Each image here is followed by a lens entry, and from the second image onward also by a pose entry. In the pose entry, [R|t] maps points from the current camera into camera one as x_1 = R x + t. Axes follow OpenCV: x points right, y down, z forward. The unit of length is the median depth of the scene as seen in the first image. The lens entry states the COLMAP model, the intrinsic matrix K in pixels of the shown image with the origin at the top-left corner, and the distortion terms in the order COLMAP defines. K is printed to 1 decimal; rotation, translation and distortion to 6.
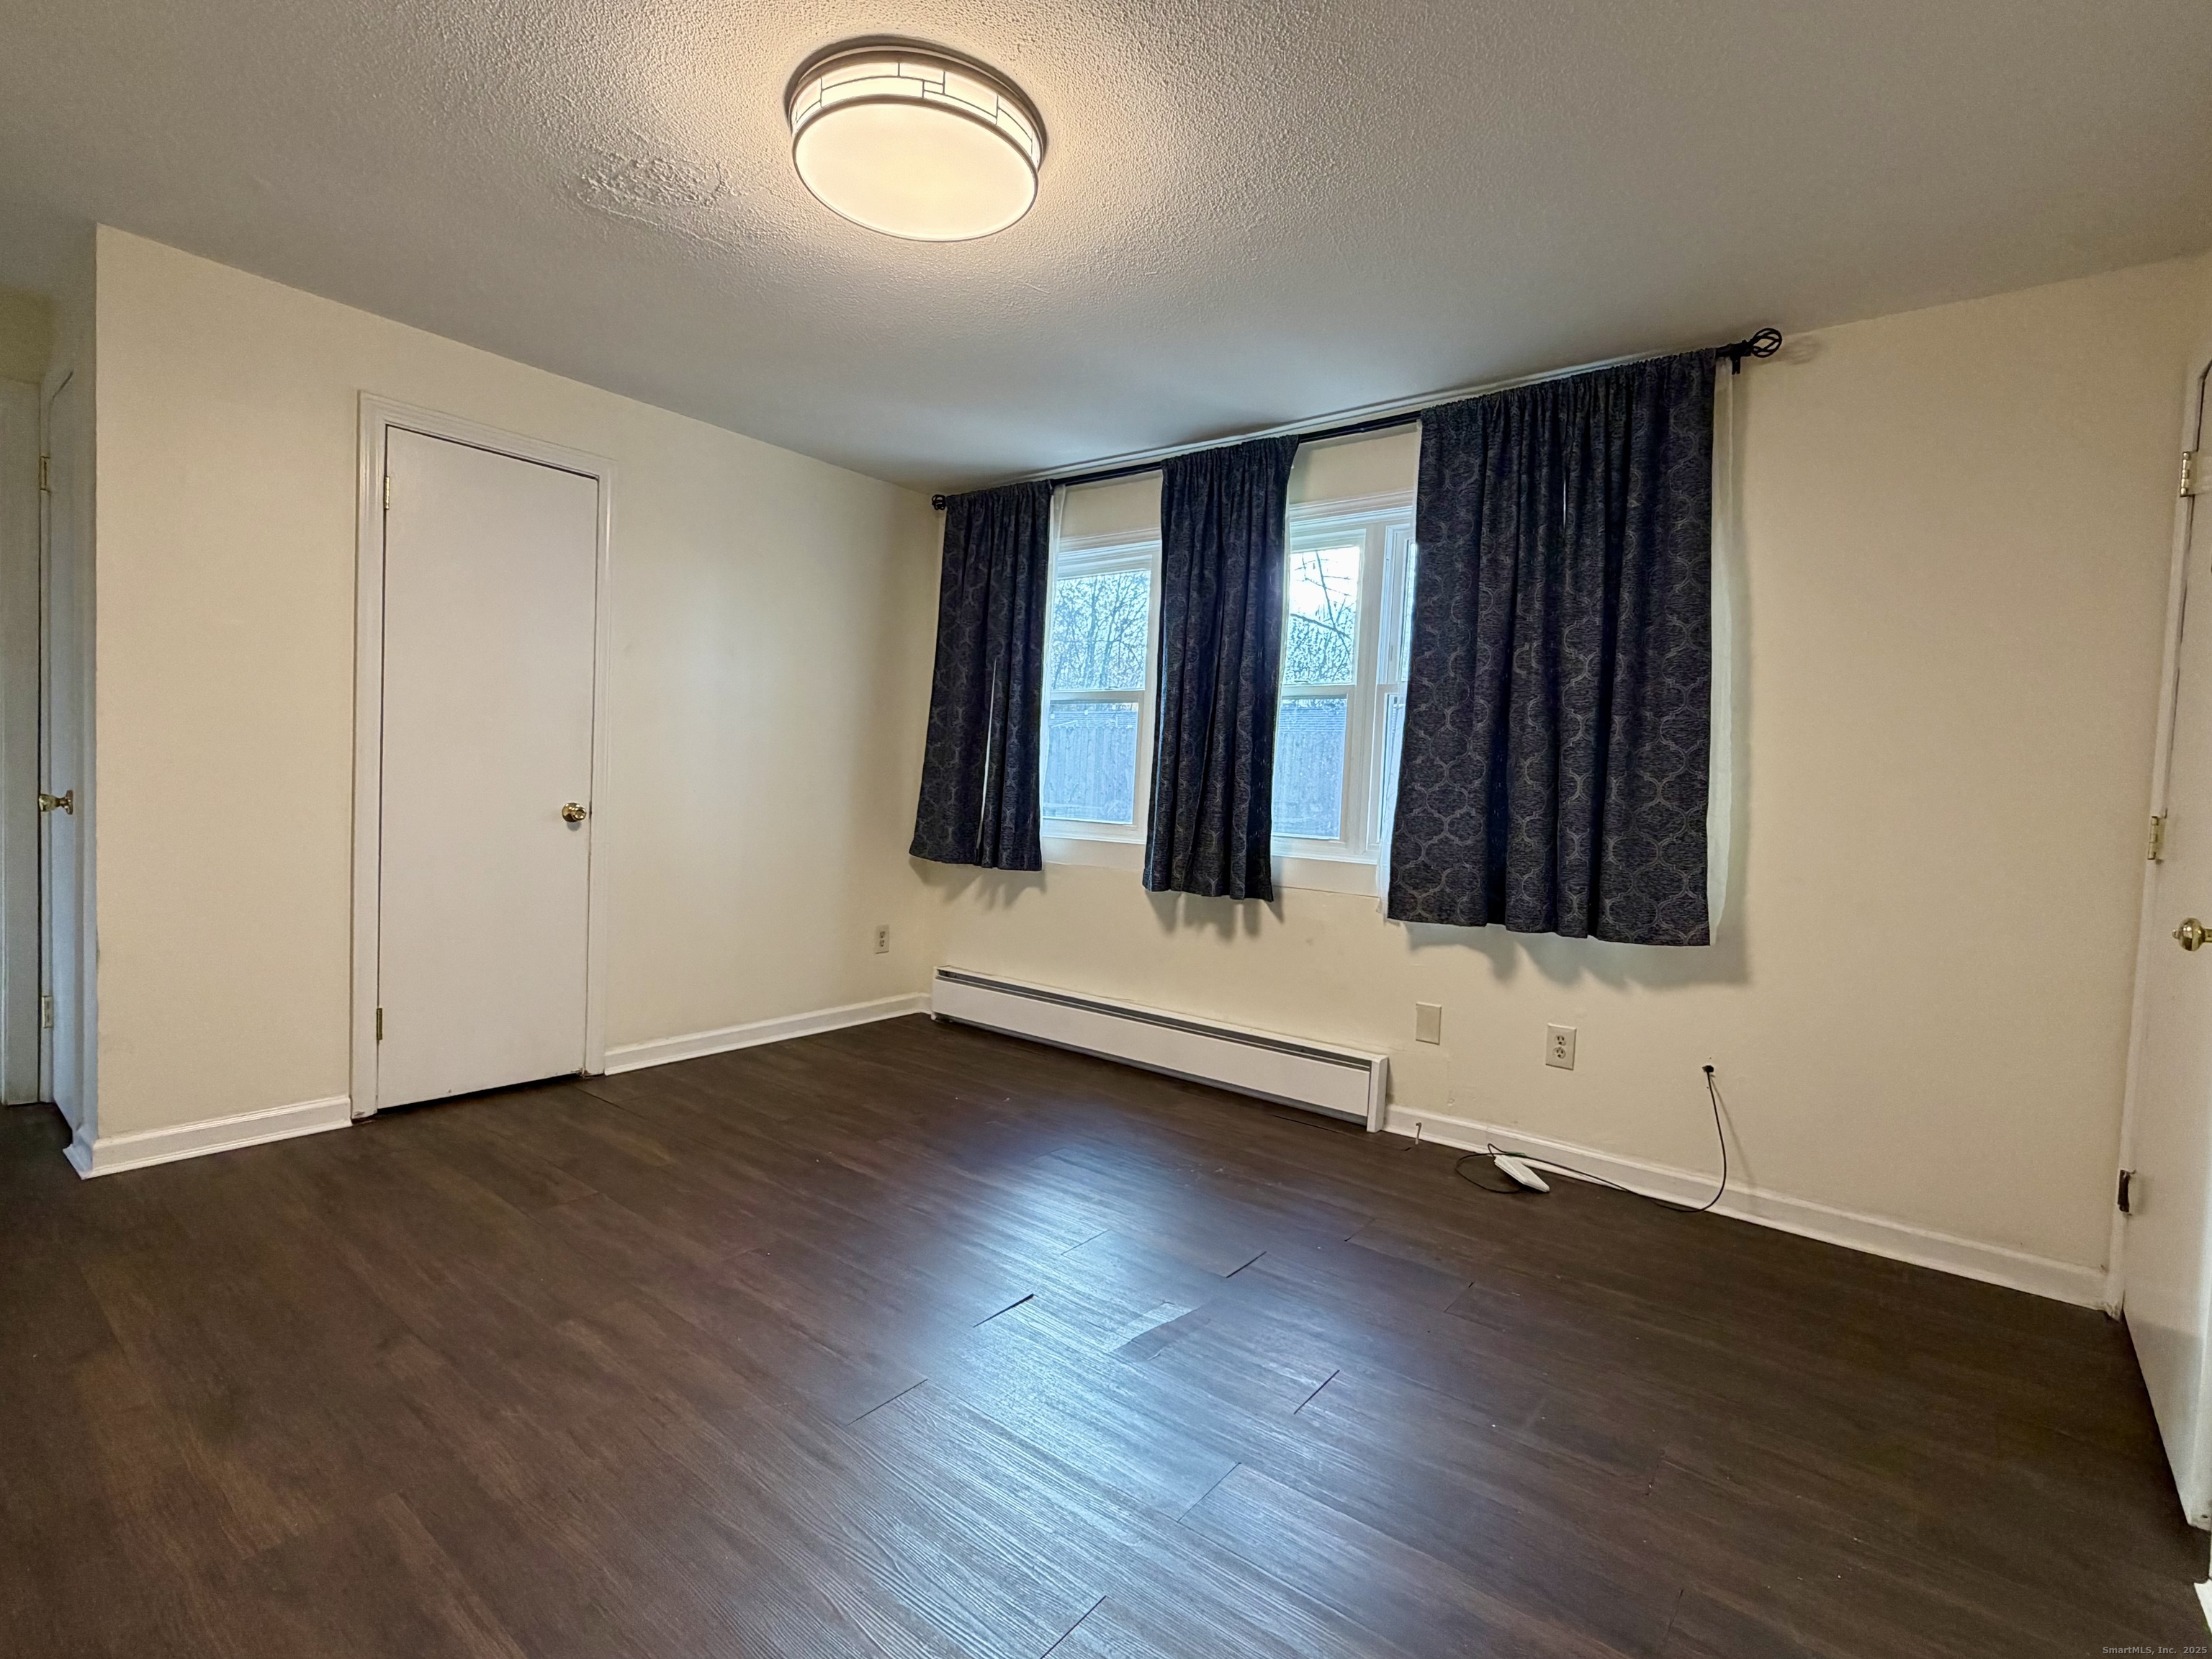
lens RADIAL K [[1041.7, 0, 1100.9], [0, 1041.7, 819.0], [0, 0, 1]] dist [0.004288, 0.000176]
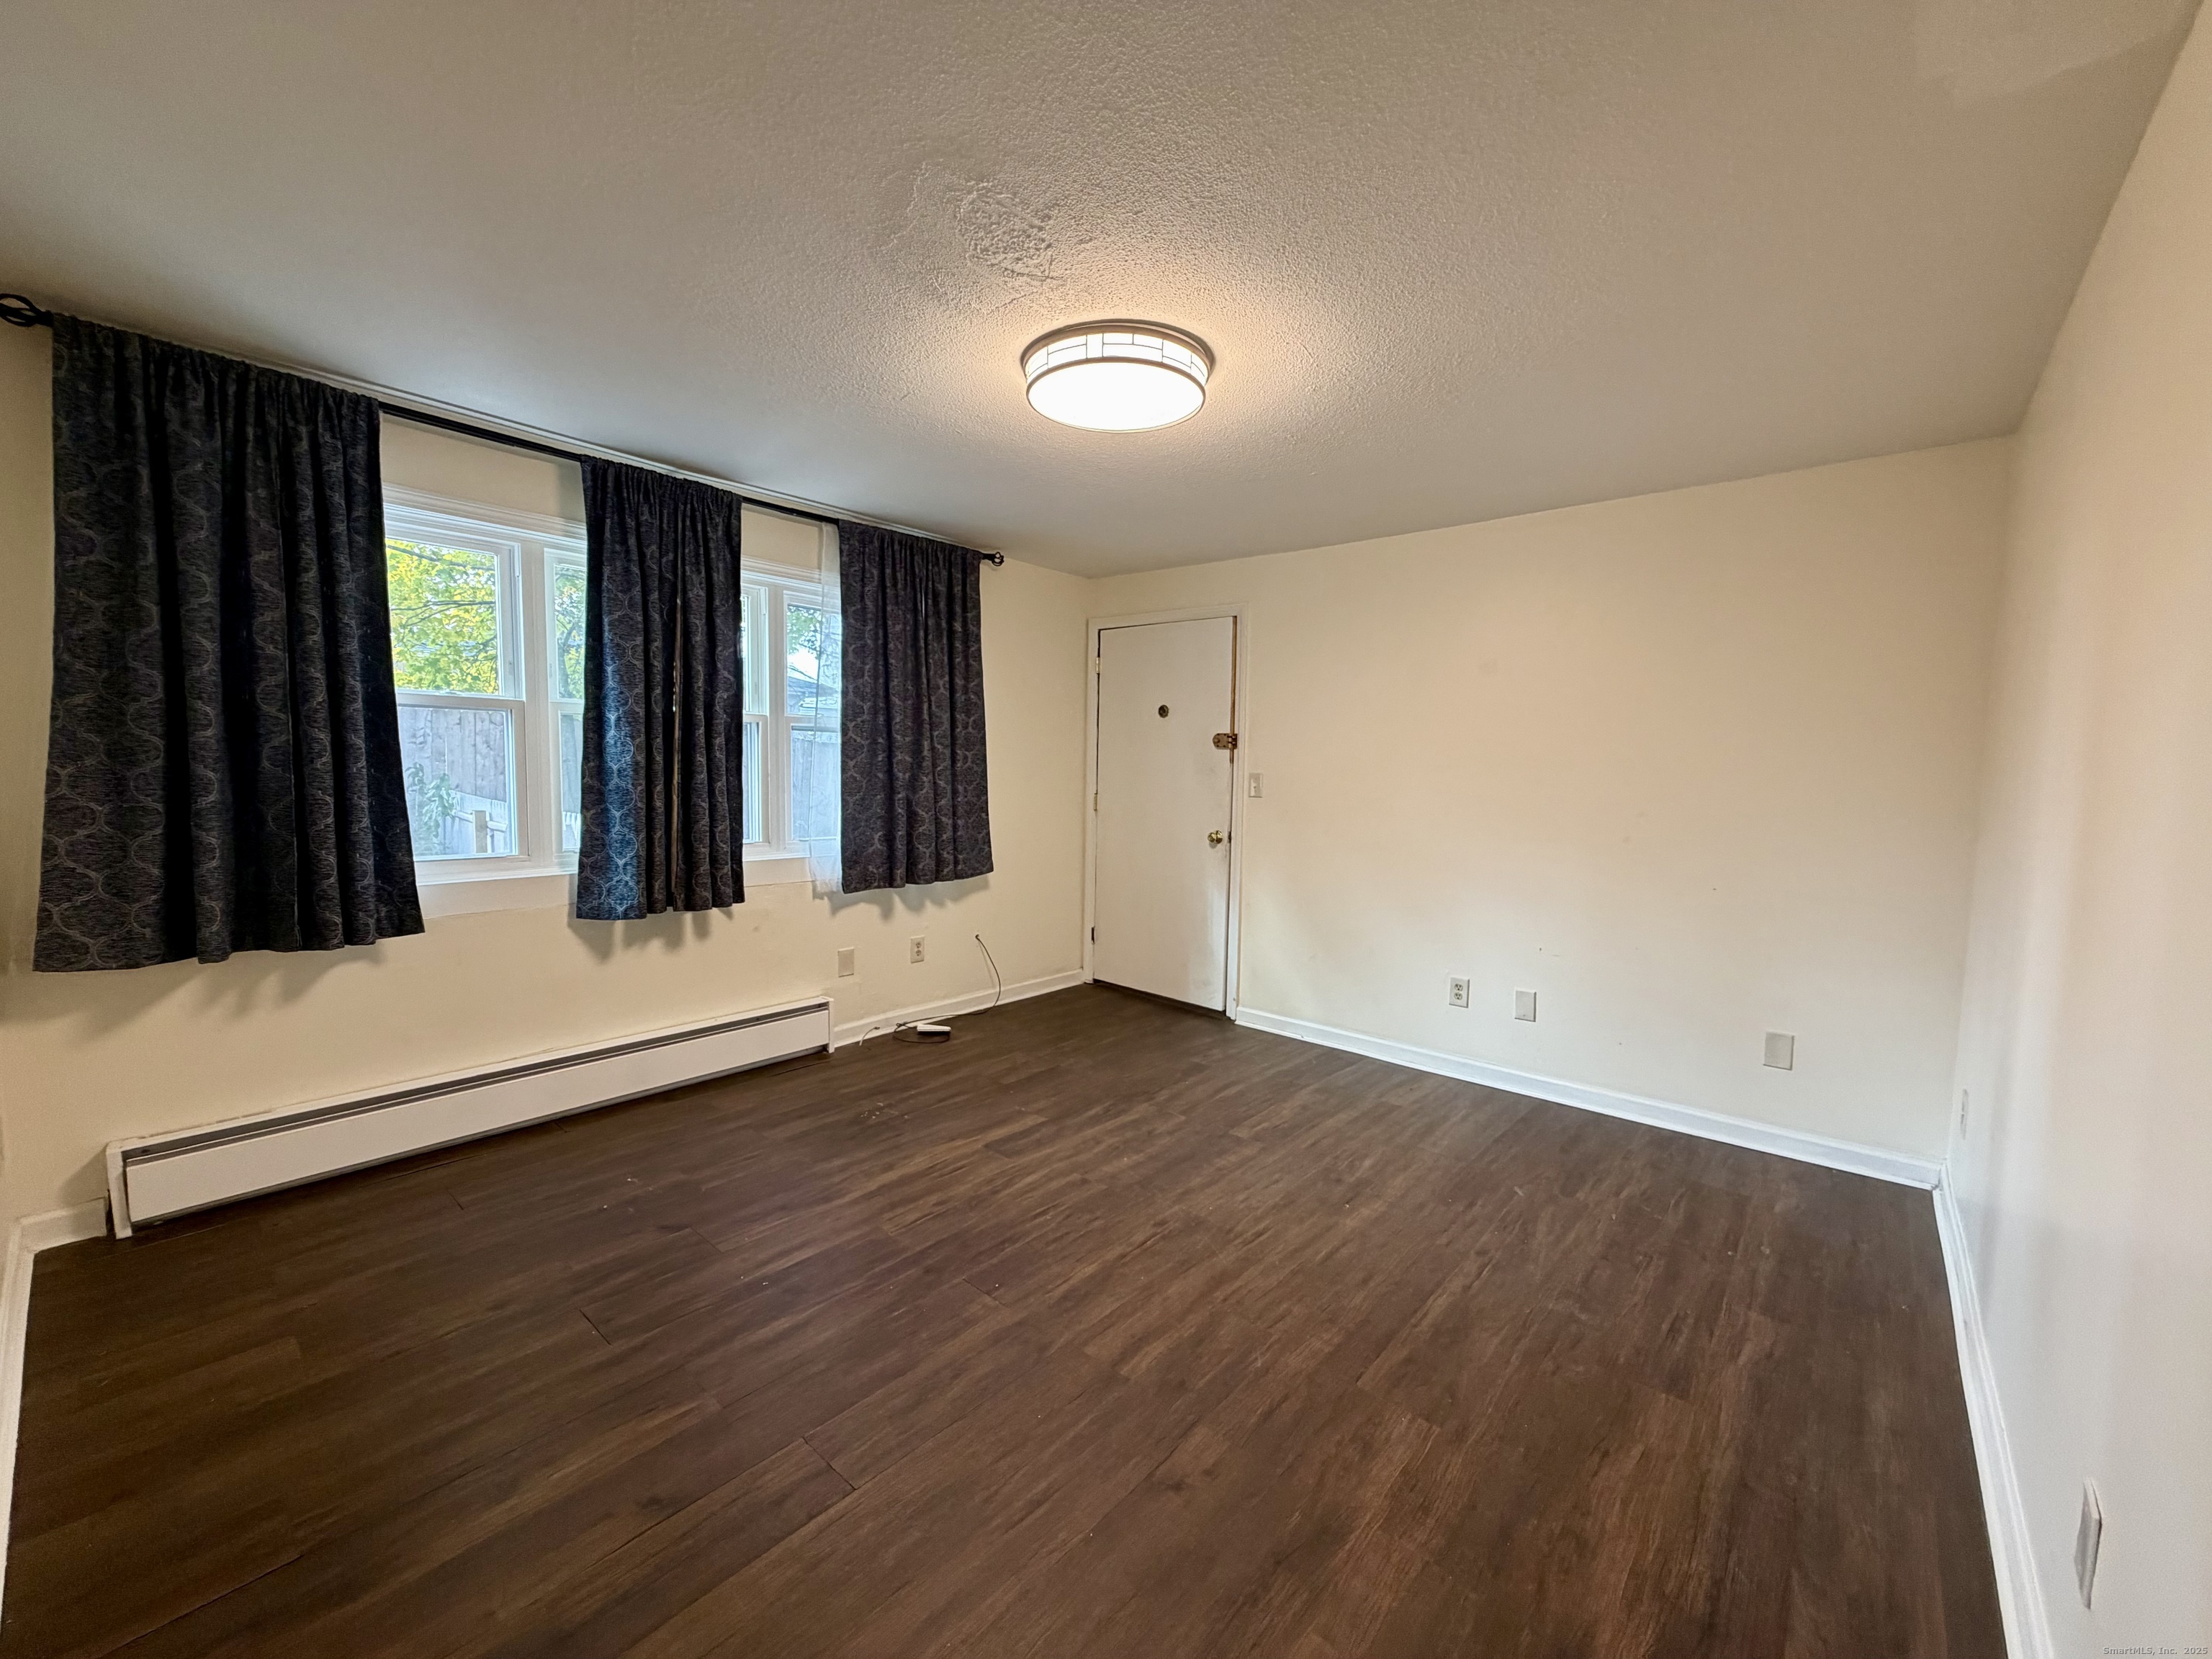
lens RADIAL K [[881.5, 0, 1102.5], [0, 881.5, 822.0], [0, 0, 1]] dist [-0.001832, 0.001088]
pose [[0.043401, -0.107258, 0.993283, -0.897420], [0.013998, 0.994188, 0.106744, -0.124257], [-0.998960, 0.009271, 0.044650, 0.642006]]
